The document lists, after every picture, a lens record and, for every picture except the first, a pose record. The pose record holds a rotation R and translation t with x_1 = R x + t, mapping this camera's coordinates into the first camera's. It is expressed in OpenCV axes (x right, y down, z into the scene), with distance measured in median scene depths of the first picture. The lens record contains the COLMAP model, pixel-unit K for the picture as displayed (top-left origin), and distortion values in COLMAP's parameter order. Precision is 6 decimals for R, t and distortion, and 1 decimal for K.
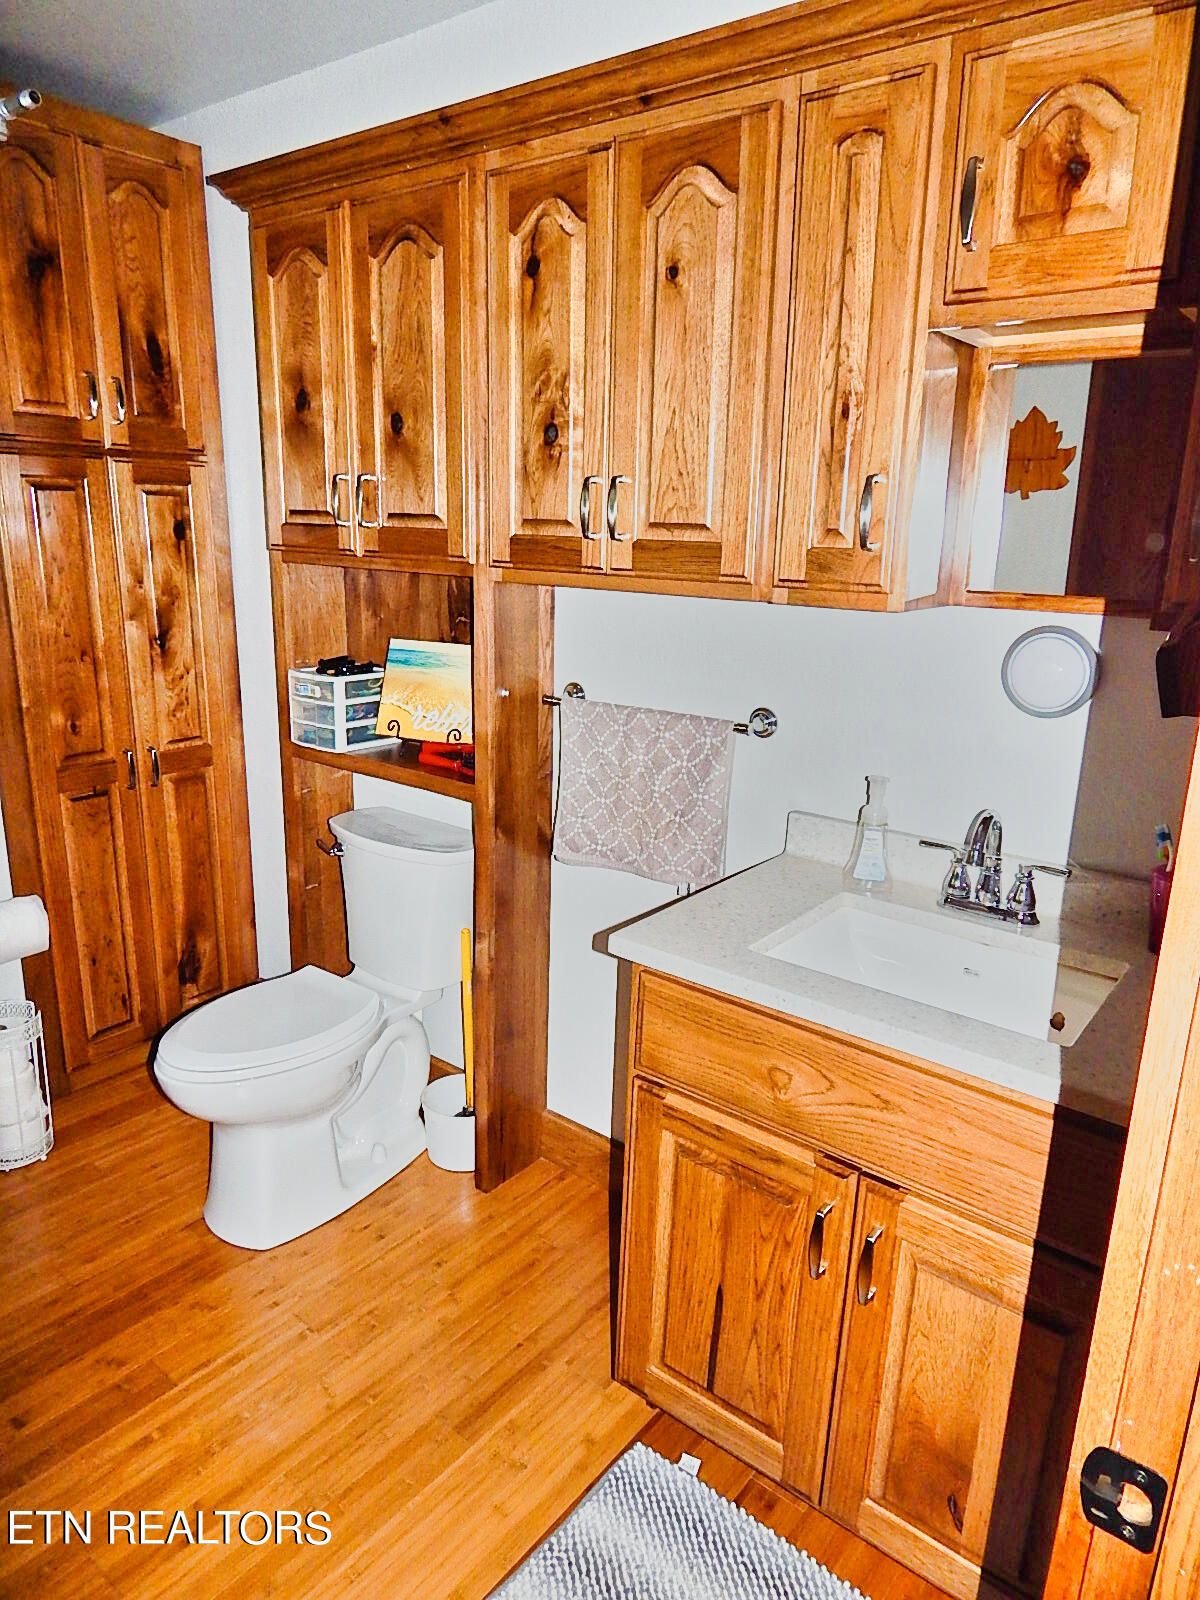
lens RADIAL K [[1061.7, 0, 625.7], [0, 1061.7, 801.6], [0, 0, 1]] dist [0.008742, -0.010364]
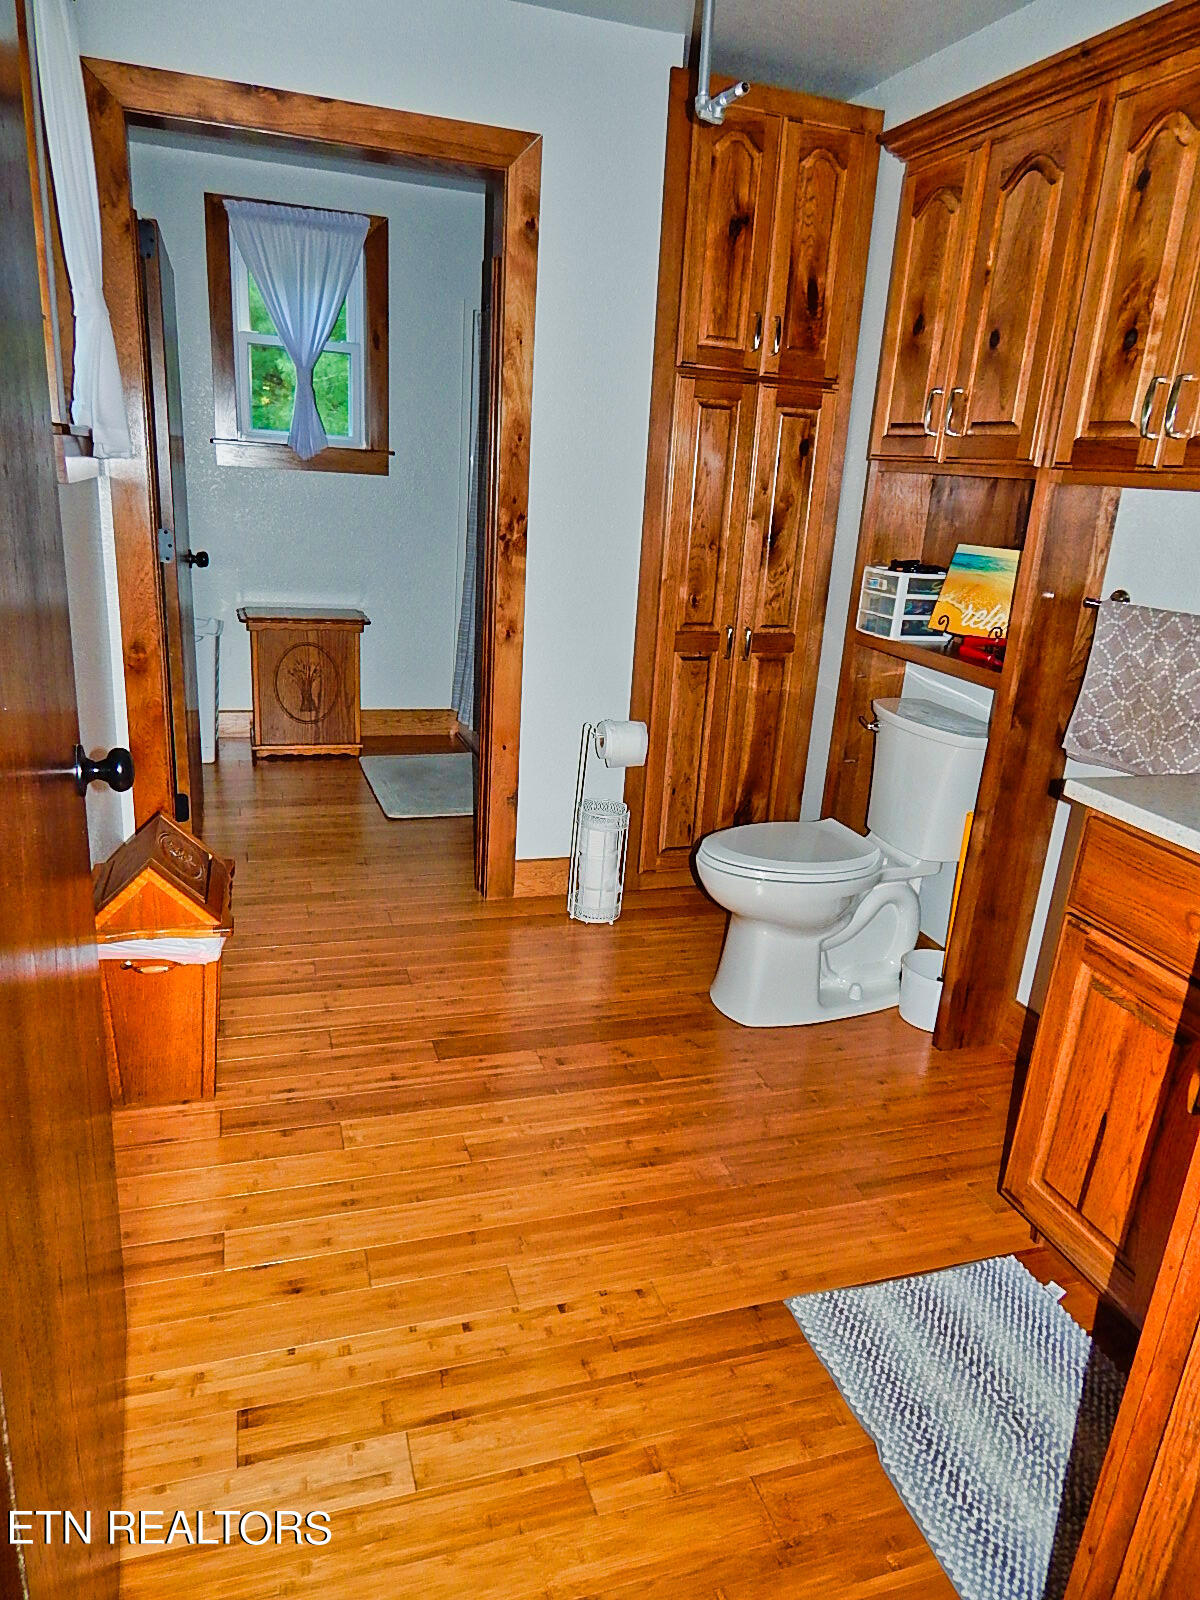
lens RADIAL K [[1061.7, 0, 608.3], [0, 1061.7, 797.9], [0, 0, 1]] dist [0.008742, -0.010364]
pose [[0.832641, 0.193305, -0.518982, 0.114536], [-0.181514, 0.980598, 0.074026, 0.102458], [0.523223, 0.032565, 0.851574, -0.141684]]
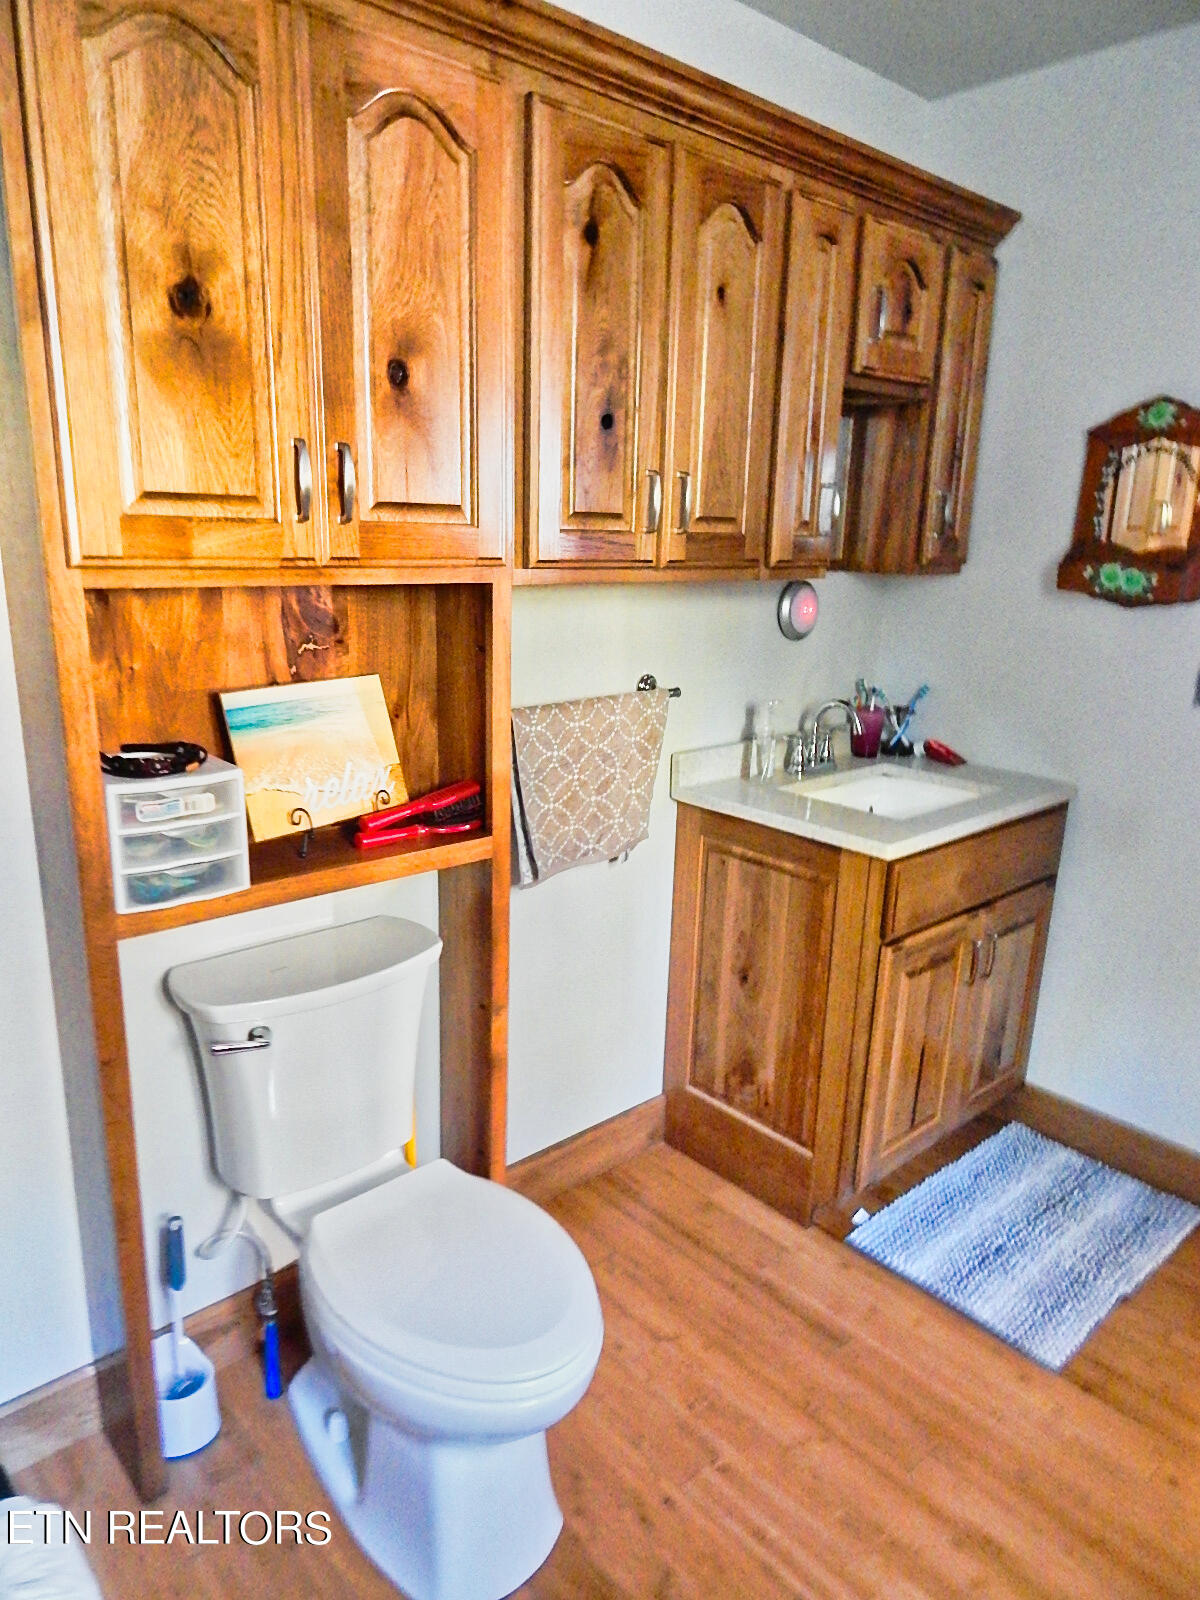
lens RADIAL K [[1061.7, 0, 595.8], [0, 1061.7, 810.0], [0, 0, 1]] dist [0.008742, -0.010364]
pose [[0.174247, -0.276108, 0.945200, -0.883633], [0.231162, 0.944530, 0.233298, -0.203880], [-0.957184, 0.177843, 0.228407, 0.717576]]
